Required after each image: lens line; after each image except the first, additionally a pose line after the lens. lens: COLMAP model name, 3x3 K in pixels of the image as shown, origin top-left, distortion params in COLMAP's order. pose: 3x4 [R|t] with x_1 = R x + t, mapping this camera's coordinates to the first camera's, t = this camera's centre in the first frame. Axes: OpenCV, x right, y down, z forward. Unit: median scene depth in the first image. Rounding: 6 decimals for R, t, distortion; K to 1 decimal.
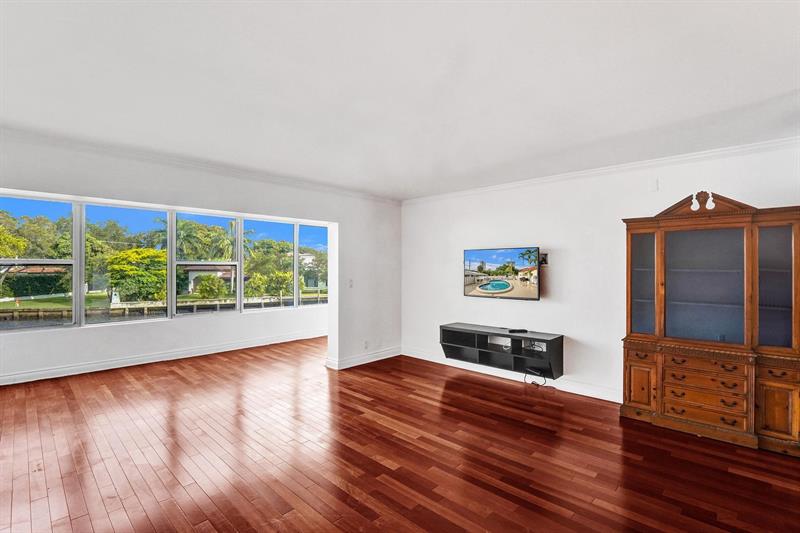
lens RADIAL K [[361.9, 0, 400.0], [0, 361.9, 266.5], [0, 0, 1]] dist [-0.000764, -0.000126]
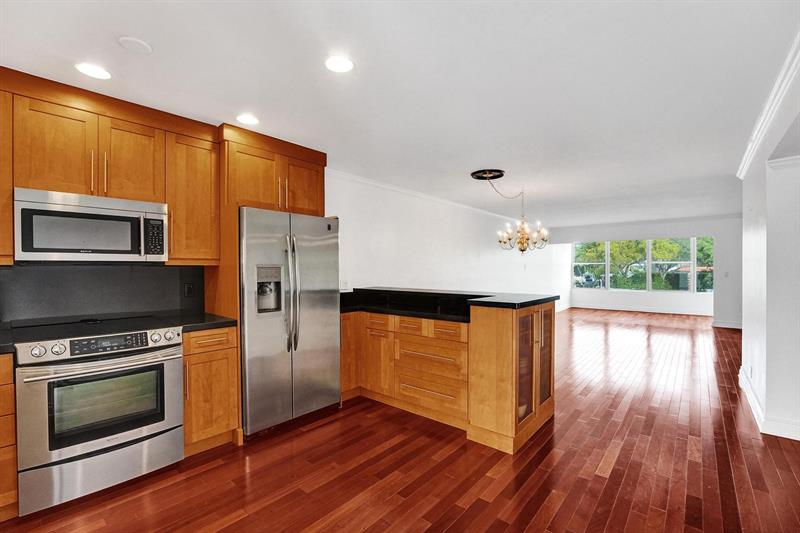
lens RADIAL K [[354.5, 0, 398.4], [0, 354.5, 270.5], [0, 0, 1]] dist [-0.026188, 0.000372]
pose [[0.050665, 0.002557, -0.998712, 1.397061], [0.012538, 0.999916, 0.003196, 0.008796], [0.998637, -0.012684, 0.050629, -0.508161]]
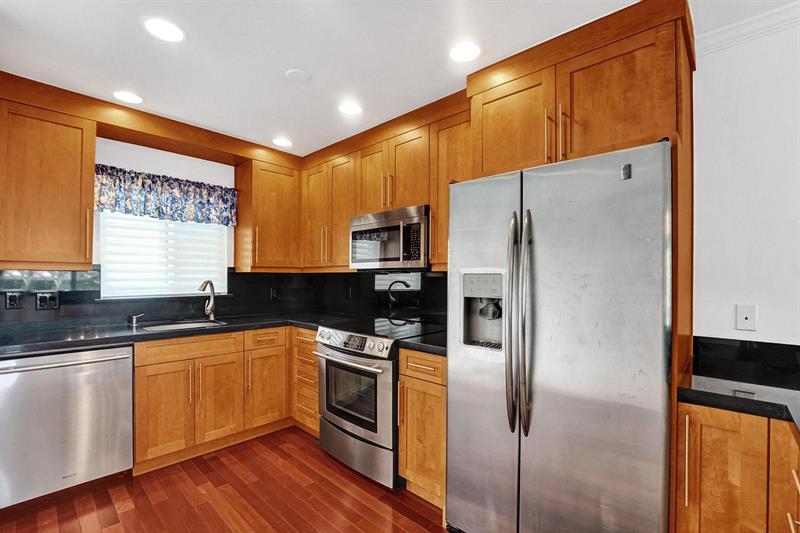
lens RADIAL K [[355.7, 0, 402.3], [0, 355.7, 275.7], [0, 0, 1]] dist [-0.025462, 0.000303]
pose [[-0.999913, -0.006268, -0.011622, 0.890049], [-0.006154, 0.999933, -0.009843, 0.008973], [0.011683, -0.009771, -0.999884, -0.344804]]
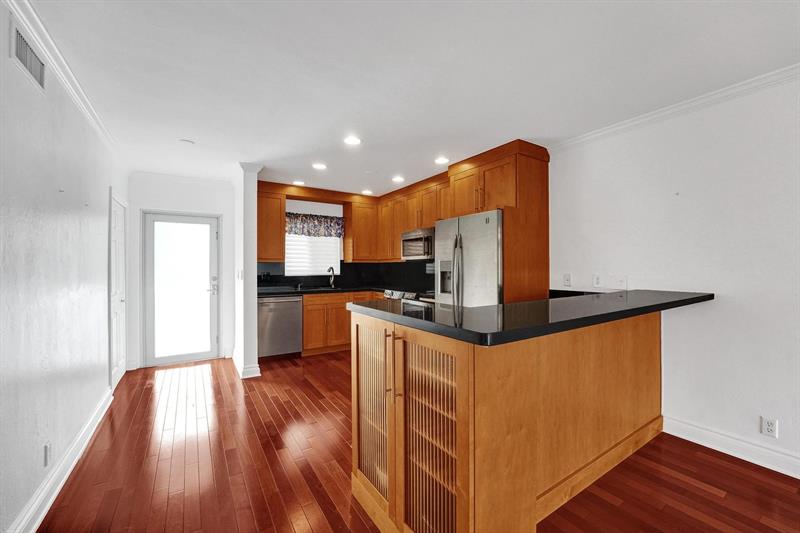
lens RADIAL K [[327.8, 0, 400.0], [0, 327.8, 266.5], [0, 0, 1]] dist [-0.027109, -0.000104]
pose [[-0.971408, 0.002559, 0.237404, 0.733338], [0.000116, 0.999947, -0.010303, 0.023432], [-0.237418, -0.009981, -0.971356, 0.055232]]
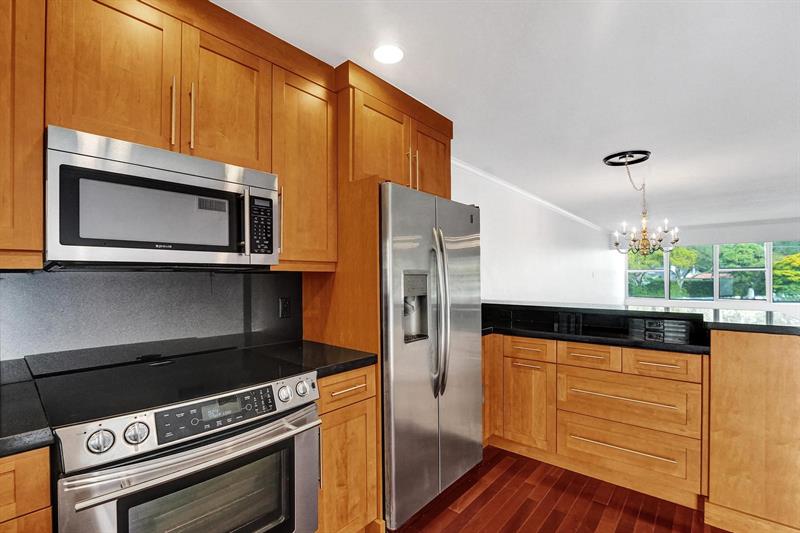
lens RADIAL K [[362.6, 0, 404.1], [0, 362.6, 274.2], [0, 0, 1]] dist [-0.026078, -0.000192]
pose [[0.059661, -0.007326, -0.998192, 1.206355], [0.011534, 0.999911, -0.006649, 0.005221], [0.998152, -0.011117, 0.059741, -0.726934]]
